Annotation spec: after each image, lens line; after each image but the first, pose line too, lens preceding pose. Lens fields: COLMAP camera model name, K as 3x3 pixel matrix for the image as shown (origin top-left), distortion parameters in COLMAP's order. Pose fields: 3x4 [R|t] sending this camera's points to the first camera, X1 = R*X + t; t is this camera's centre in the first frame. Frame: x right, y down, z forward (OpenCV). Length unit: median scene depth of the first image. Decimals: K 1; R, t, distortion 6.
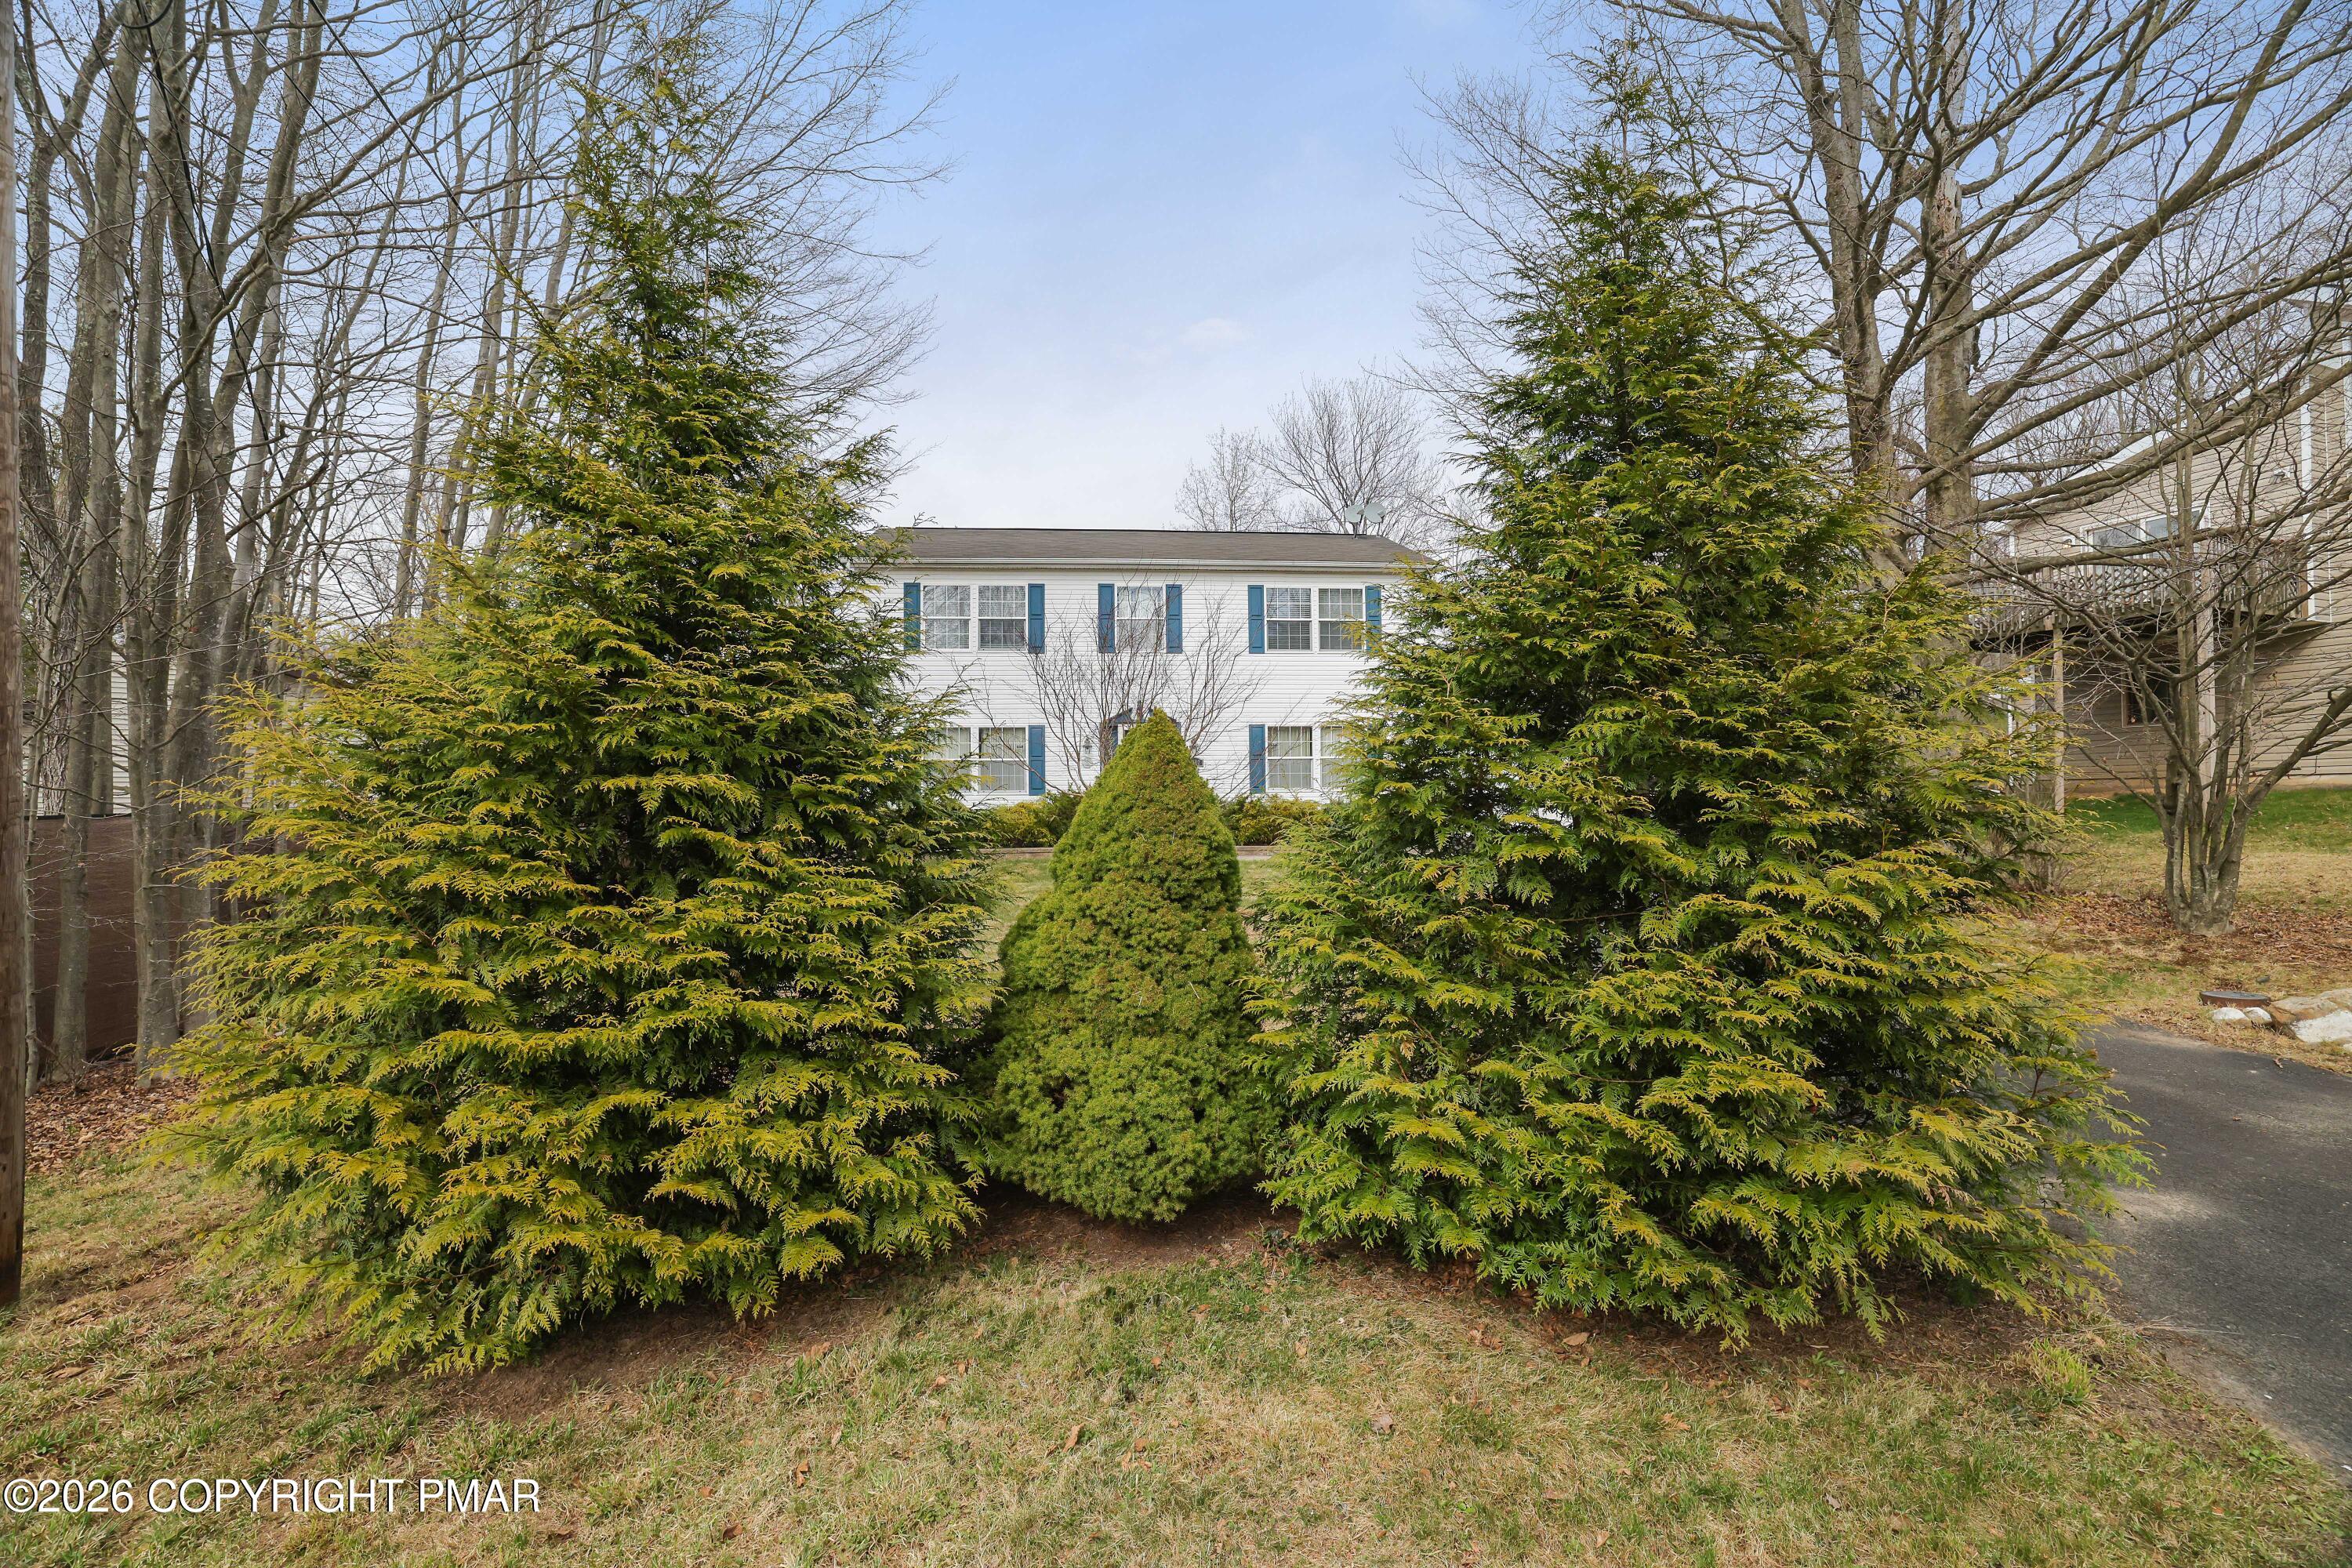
lens RADIAL K [[1019.0, 0, 1170.0], [0, 1019.0, 782.9], [0, 0, 1]] dist [-0.024534, -0.000038]
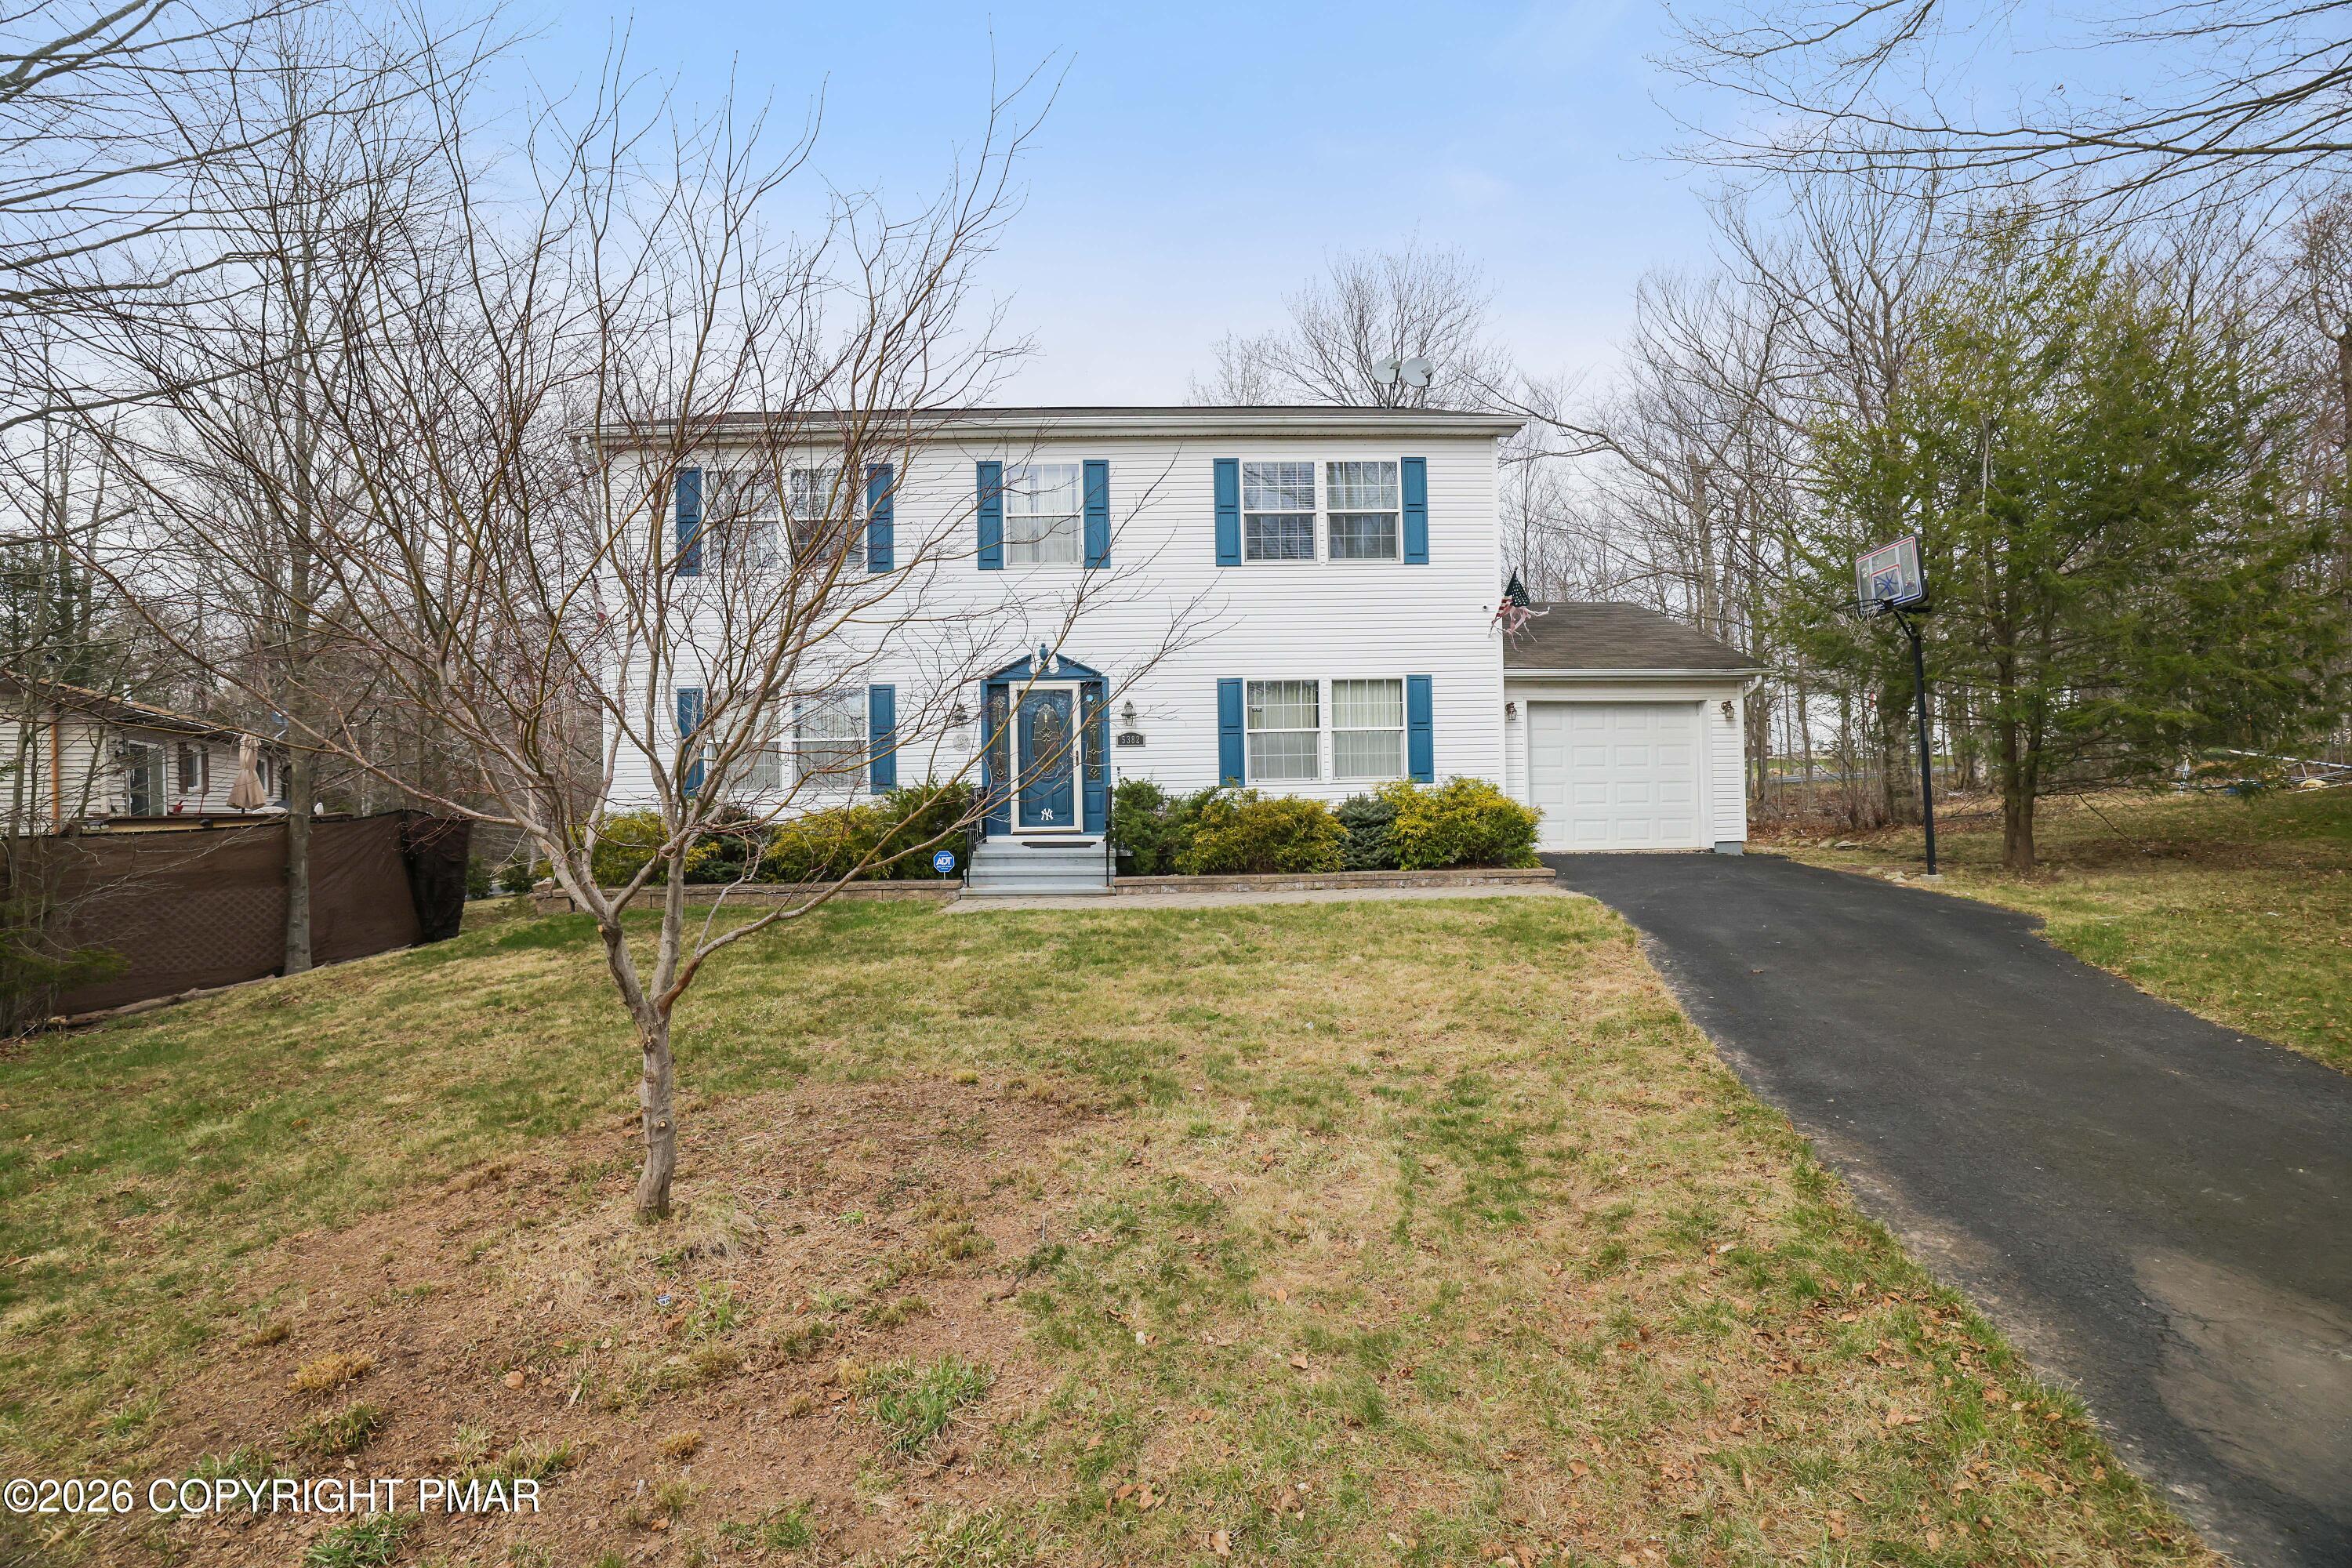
lens RADIAL K [[1019.0, 0, 1161.5], [0, 1019.0, 771.0], [0, 0, 1]] dist [-0.024534, -0.000038]
pose [[0.998244, -0.011445, -0.058123, 0.079007], [0.011396, 0.999934, -0.001172, 0.000526], [0.058133, 0.000508, 0.998309, 0.366108]]
